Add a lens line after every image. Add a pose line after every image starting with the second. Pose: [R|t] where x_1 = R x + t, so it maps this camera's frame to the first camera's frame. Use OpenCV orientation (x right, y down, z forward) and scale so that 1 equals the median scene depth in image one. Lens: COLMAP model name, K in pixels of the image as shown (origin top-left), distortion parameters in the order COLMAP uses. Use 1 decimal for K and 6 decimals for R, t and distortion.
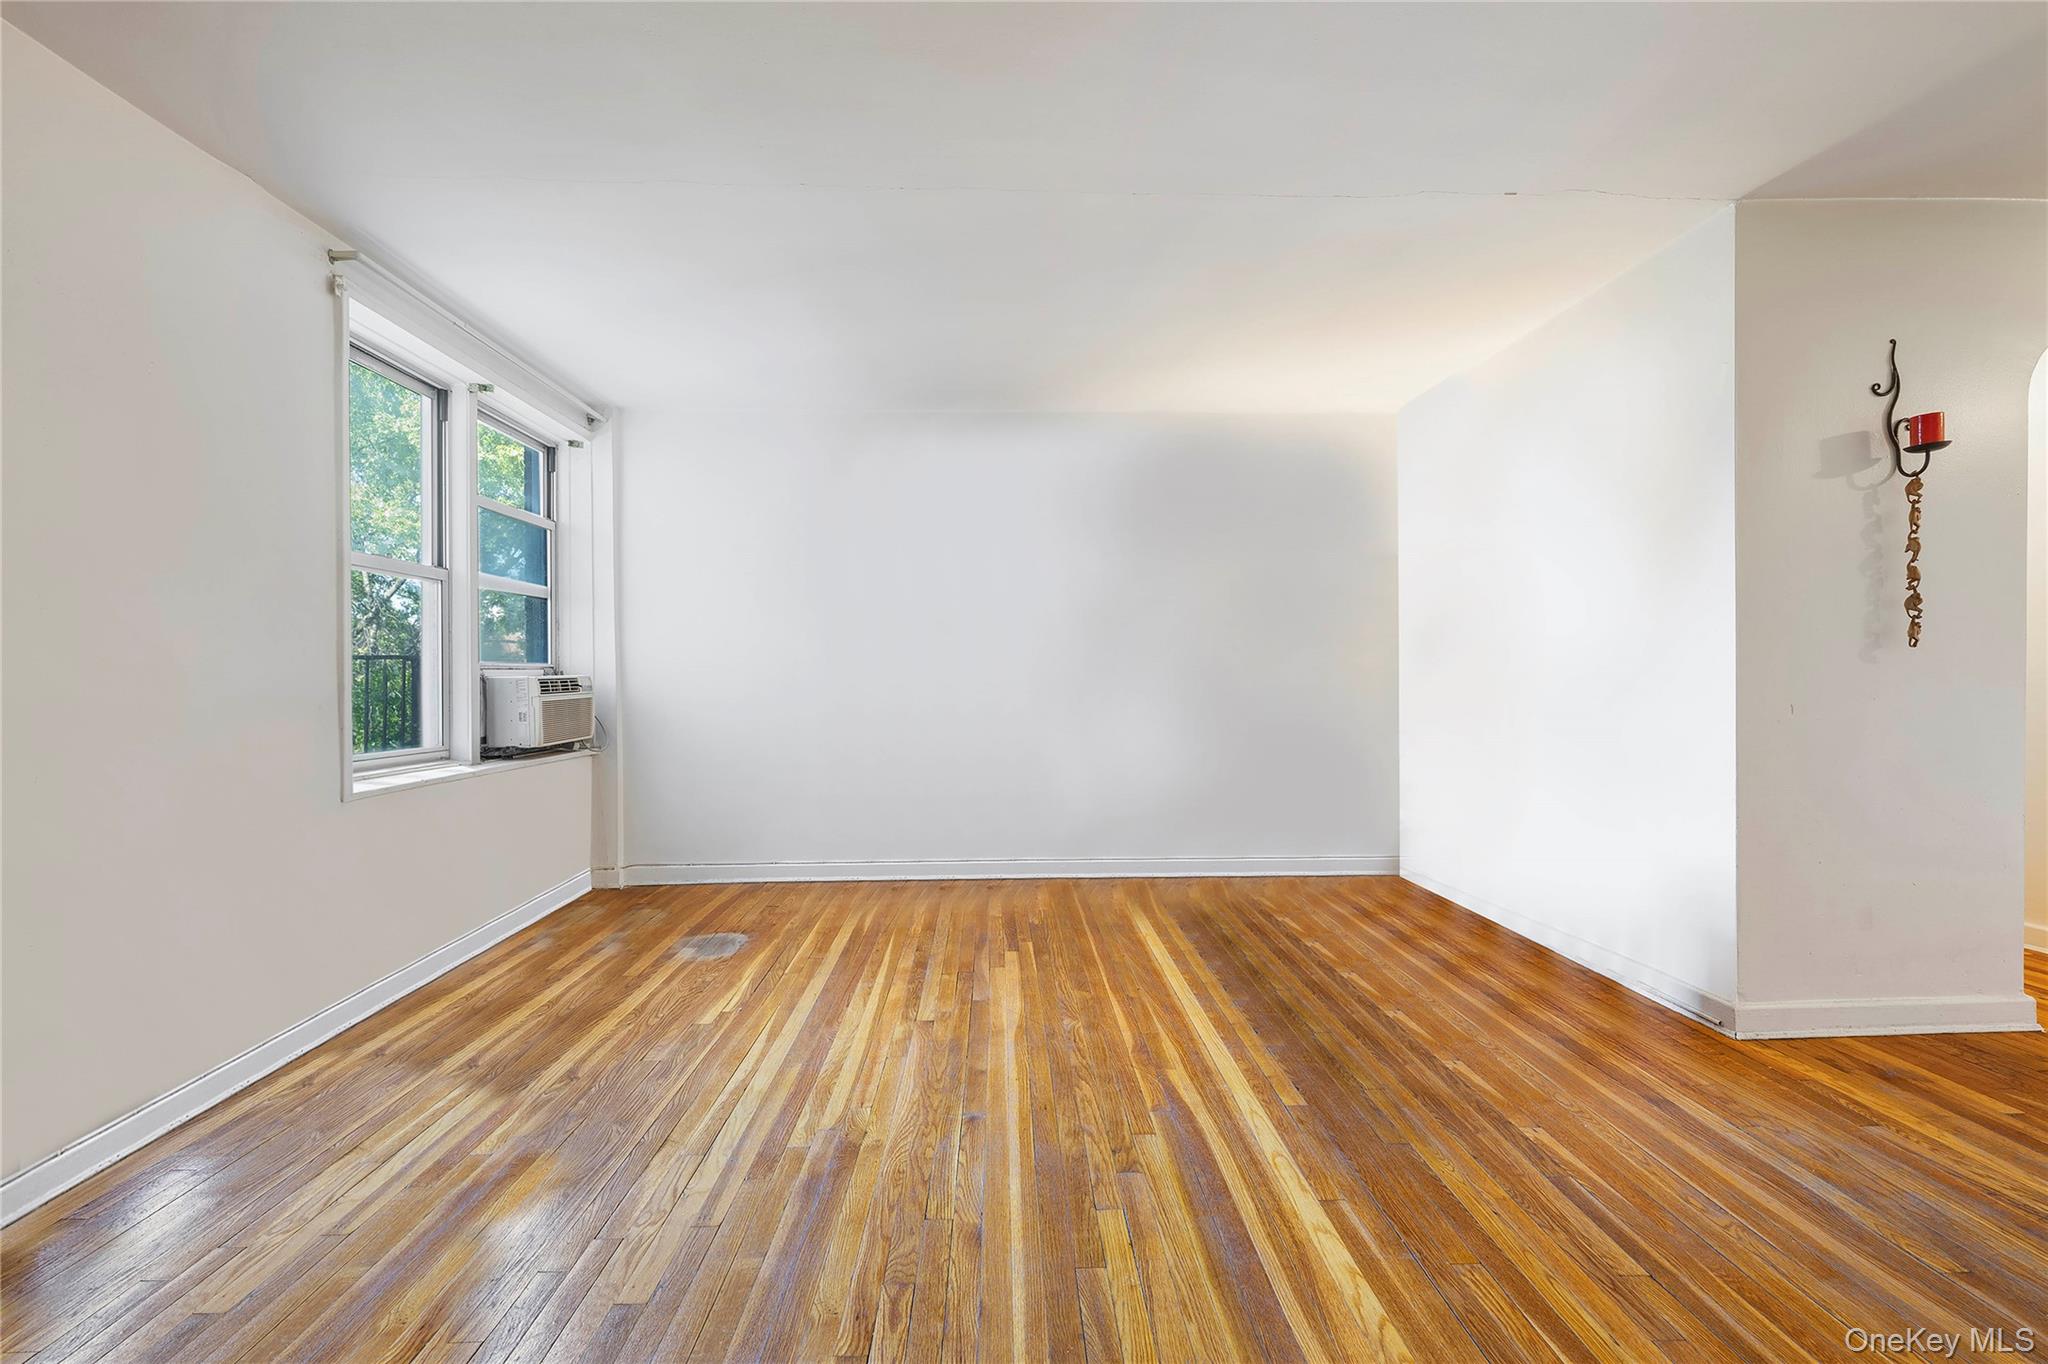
lens RADIAL K [[821.3, 0, 1022.9], [0, 821.3, 677.2], [0, 0, 1]] dist [0.001451, 0.000083]
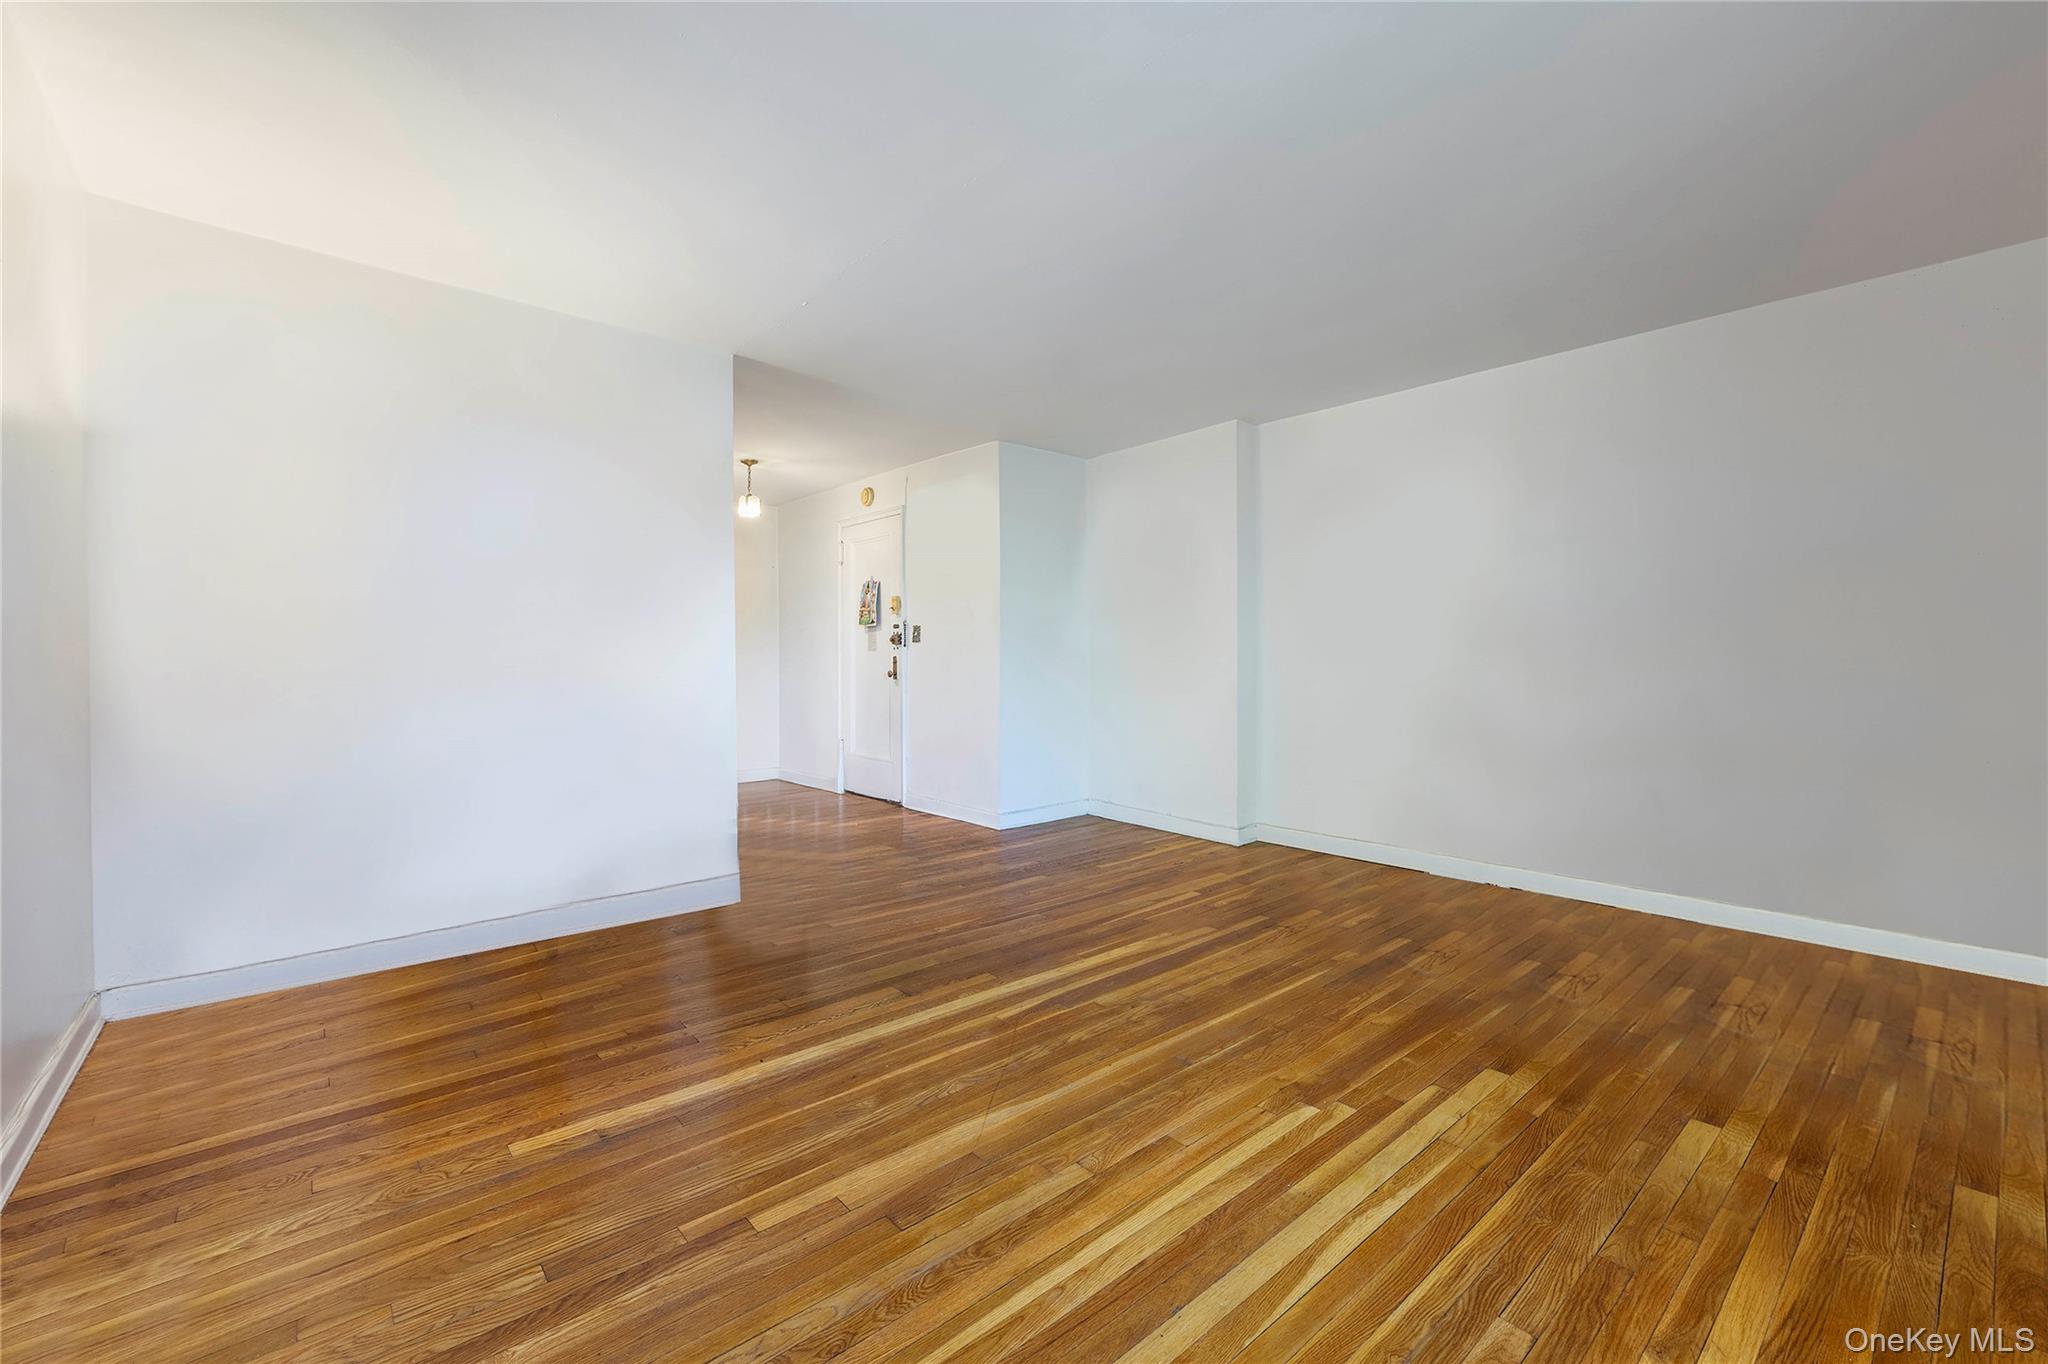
lens RADIAL K [[821.3, 0, 1021.5], [0, 821.3, 677.5], [0, 0, 1]] dist [0.001451, 0.000083]
pose [[-0.630719, -0.006382, 0.775985, -0.723417], [0.005201, 0.999909, 0.012451, 0.007208], [-0.775994, 0.011889, -0.630629, 1.738556]]
